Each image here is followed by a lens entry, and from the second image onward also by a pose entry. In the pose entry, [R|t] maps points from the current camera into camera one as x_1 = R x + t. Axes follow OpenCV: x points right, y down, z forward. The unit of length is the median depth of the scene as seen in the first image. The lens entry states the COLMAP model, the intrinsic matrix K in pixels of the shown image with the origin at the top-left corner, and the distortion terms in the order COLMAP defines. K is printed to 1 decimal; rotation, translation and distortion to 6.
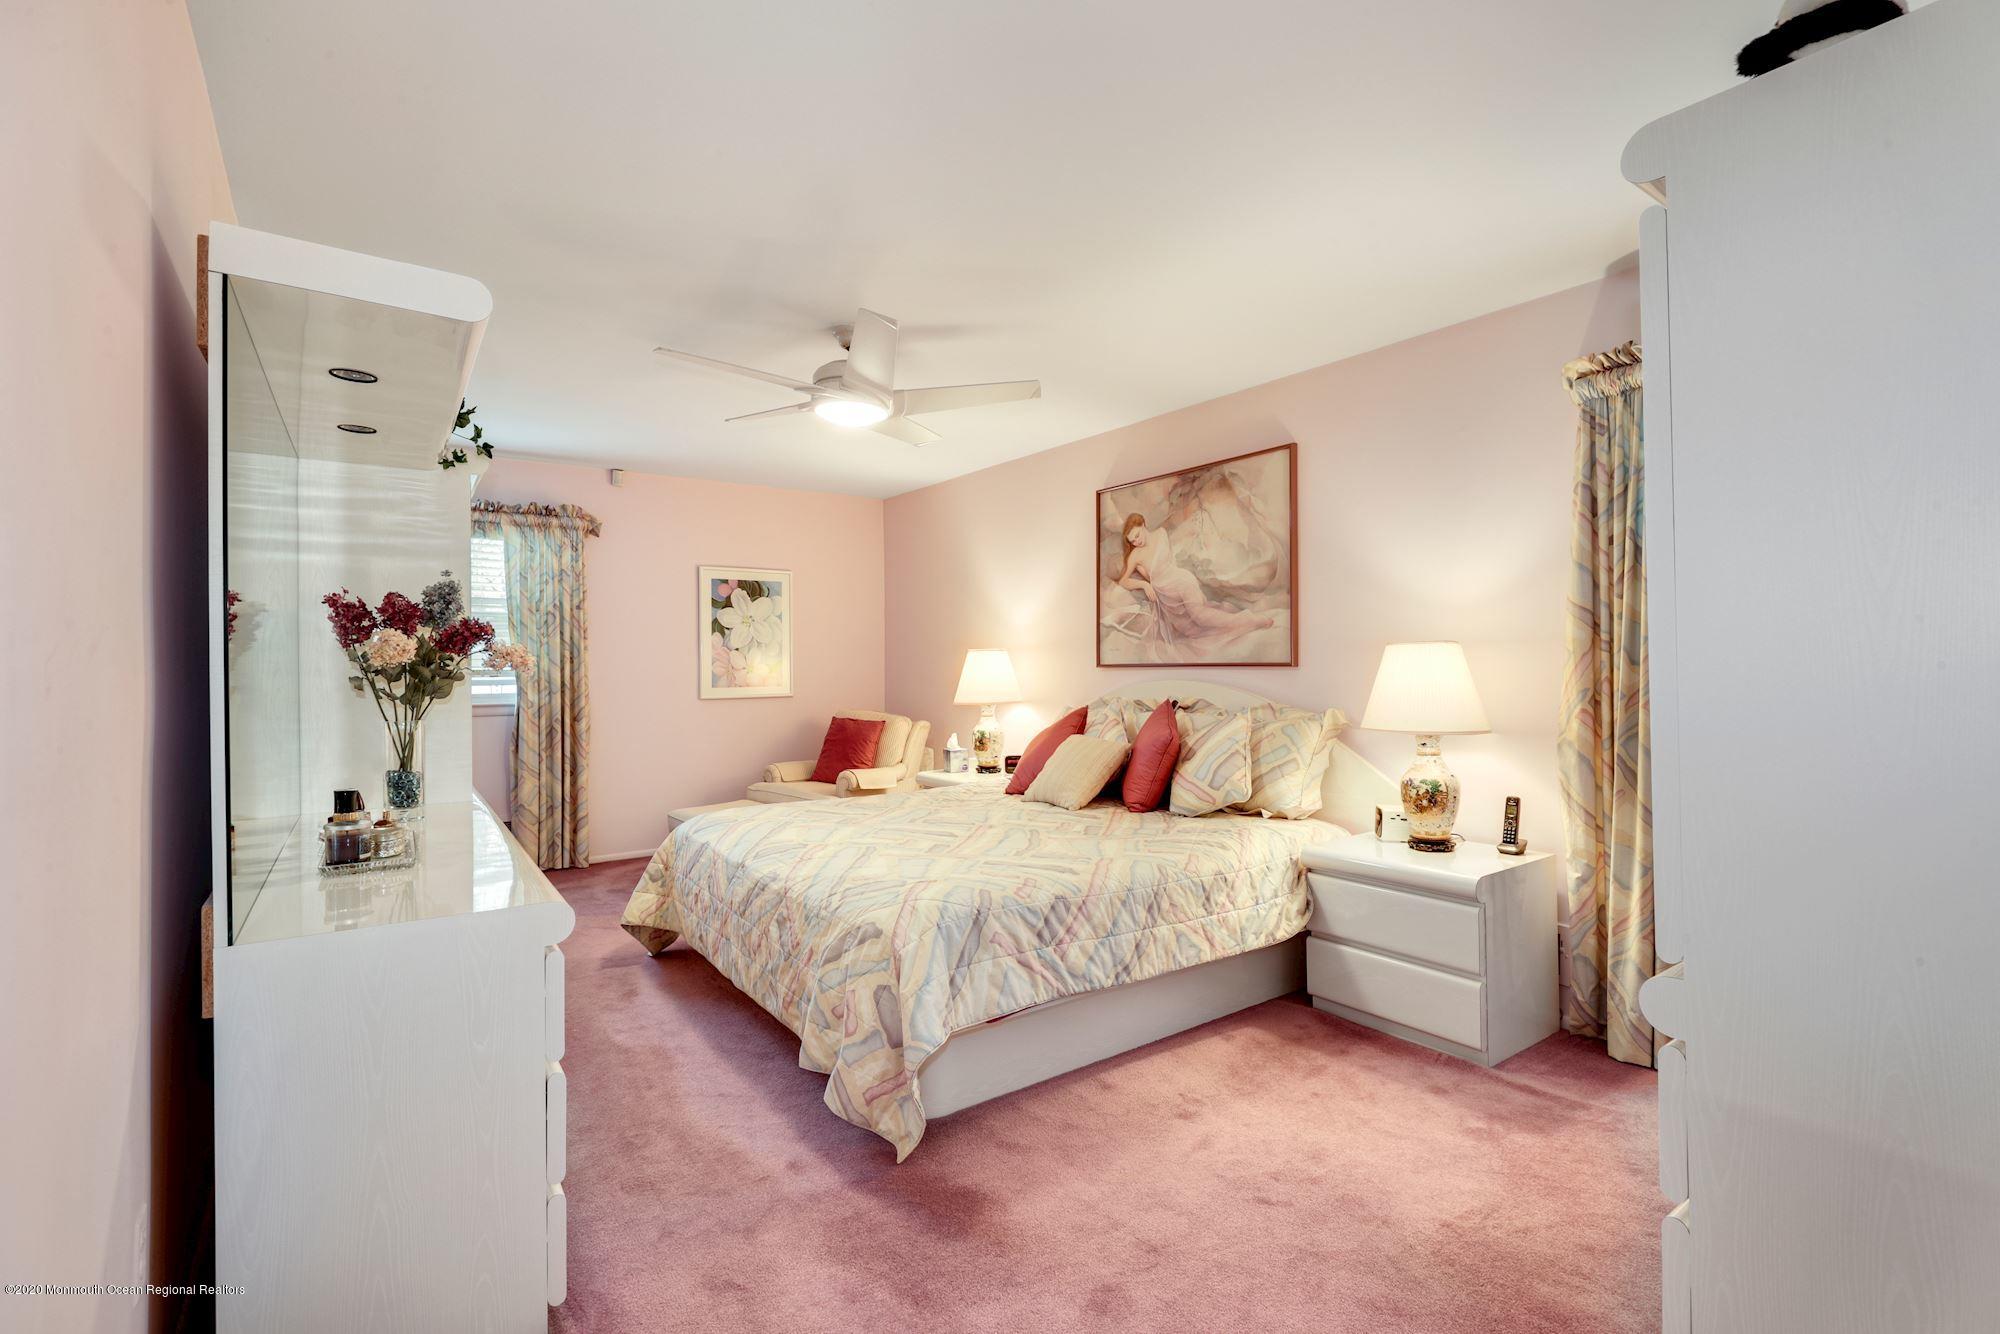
lens RADIAL K [[915.2, 0, 1009.2], [0, 915.2, 664.7], [0, 0, 1]] dist [0.001469, -0.002367]
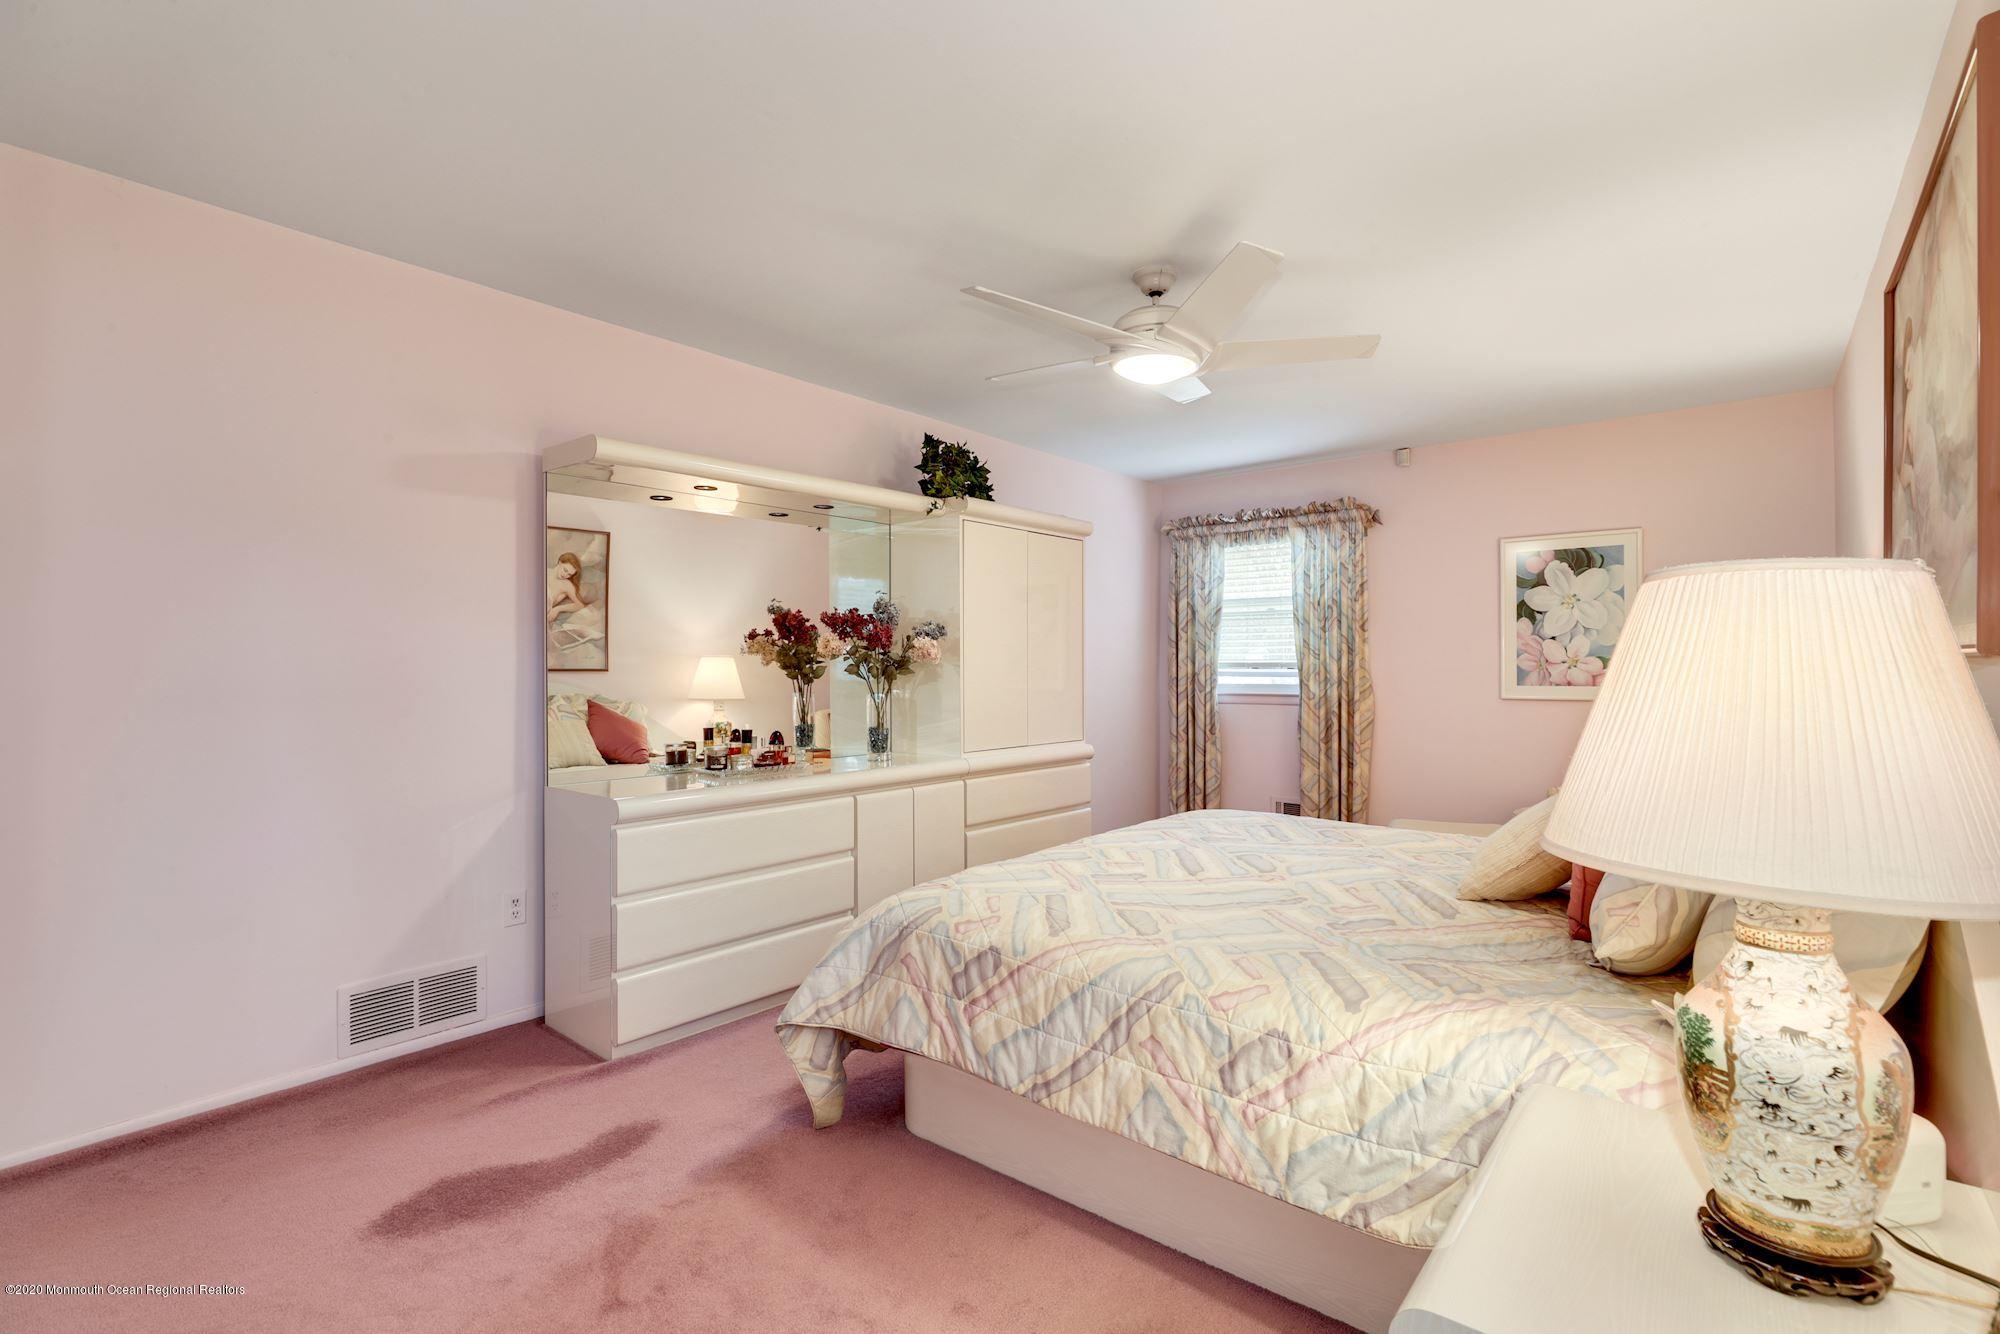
lens RADIAL K [[915.2, 0, 1004.3], [0, 915.2, 665.4], [0, 0, 1]] dist [0.001469, -0.002367]
pose [[0.259681, 0.005484, -0.965679, 0.655622], [-0.001079, 0.999985, 0.005389, 0.005756], [0.965694, -0.000357, 0.259683, 0.649283]]
